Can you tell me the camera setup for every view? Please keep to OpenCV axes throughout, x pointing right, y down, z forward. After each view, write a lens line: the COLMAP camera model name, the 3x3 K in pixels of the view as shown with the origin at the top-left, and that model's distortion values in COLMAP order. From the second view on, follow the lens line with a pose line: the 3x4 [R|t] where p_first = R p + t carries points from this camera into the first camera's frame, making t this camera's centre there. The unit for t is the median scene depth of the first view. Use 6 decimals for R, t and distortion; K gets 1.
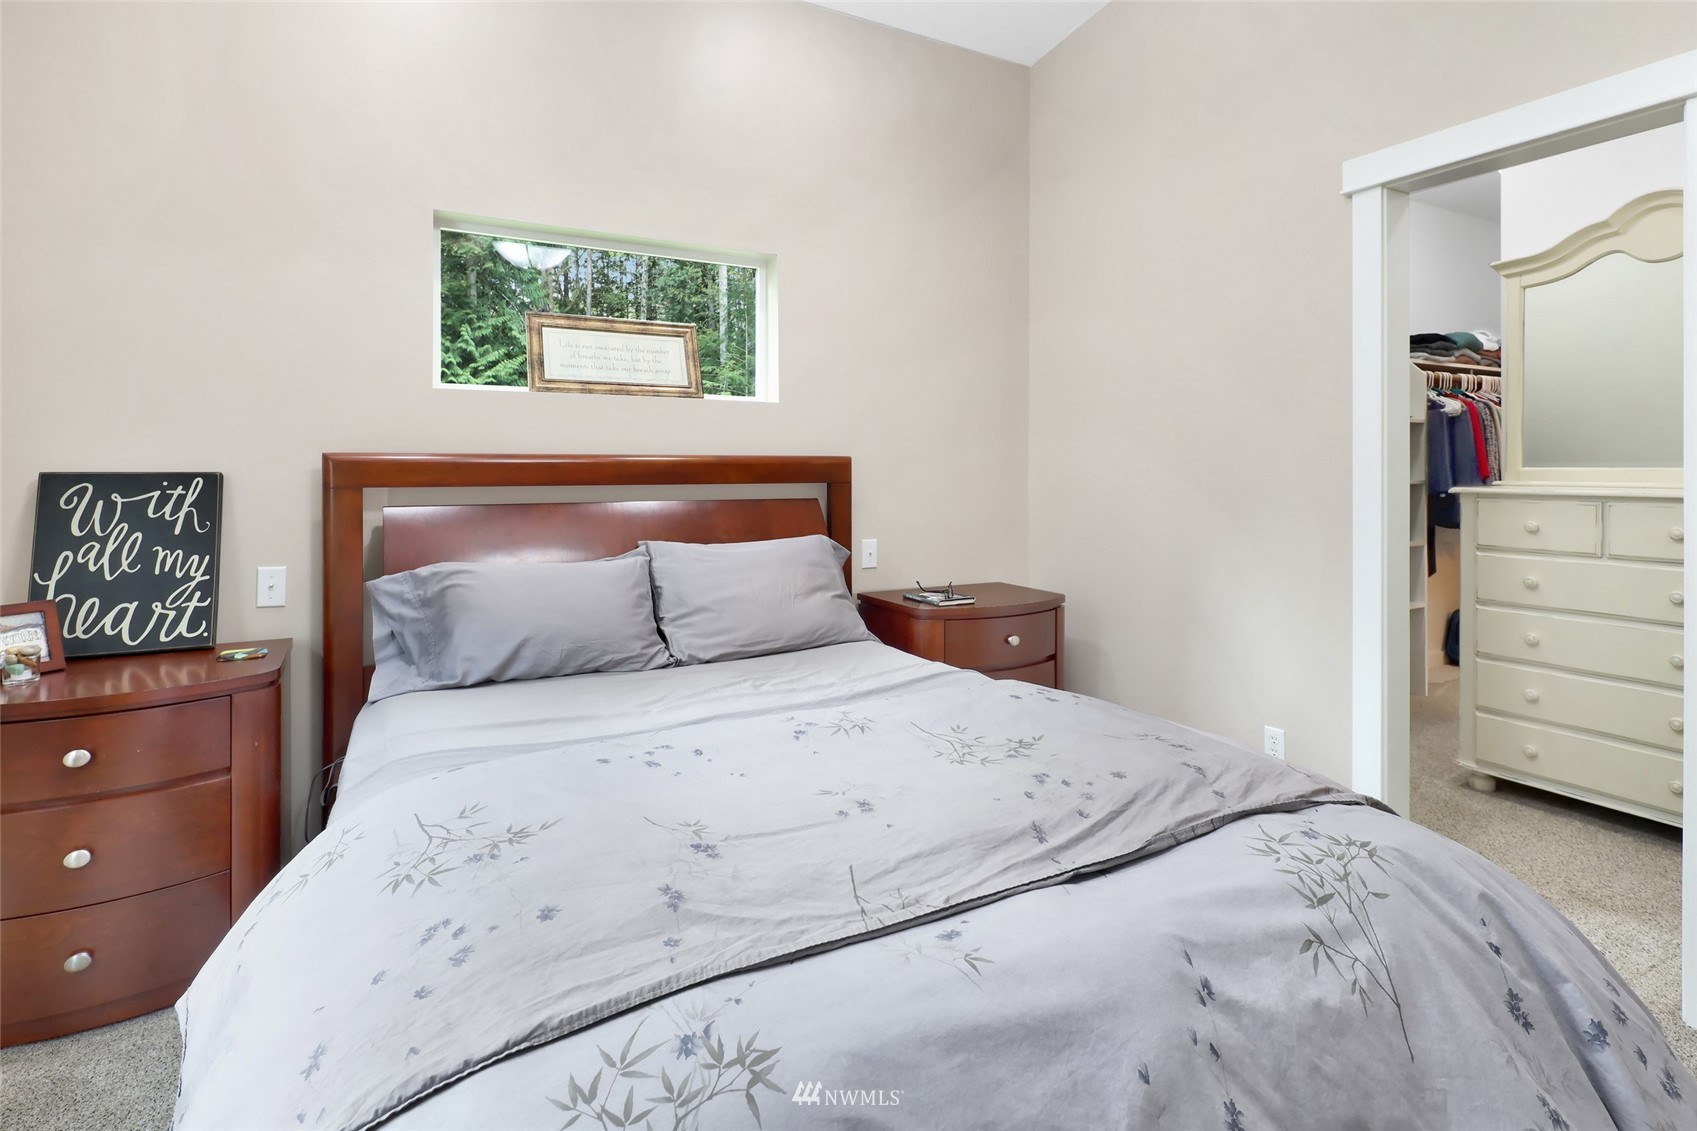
lens RADIAL K [[837.6, 0, 845.6], [0, 837.6, 493.5], [0, 0, 1]] dist [0.017657, -0.009039]
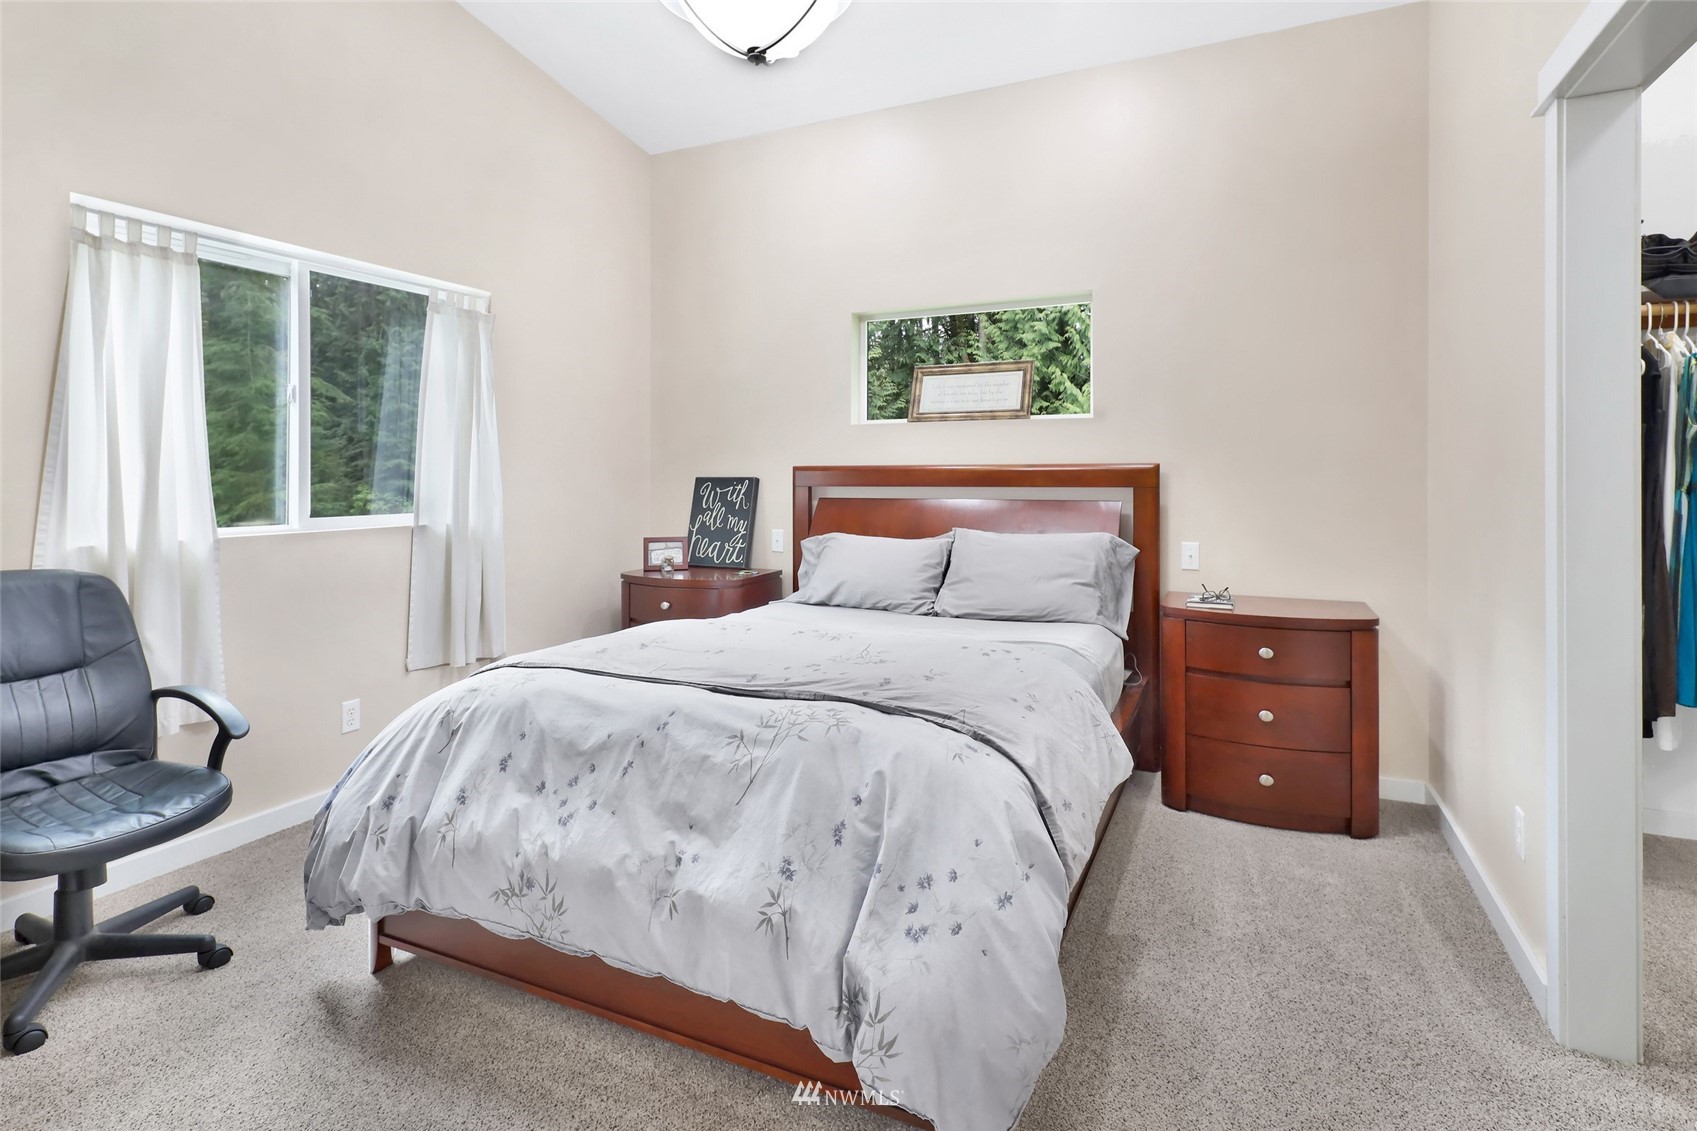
lens RADIAL K [[837.6, 0, 845.6], [0, 837.6, 493.5], [0, 0, 1]] dist [0.017657, -0.009039]
pose [[0.598584, 0.016087, -0.800899, 0.904969], [-0.021767, 0.999756, 0.003813, -0.000273], [0.800764, 0.015150, 0.598788, 0.045046]]
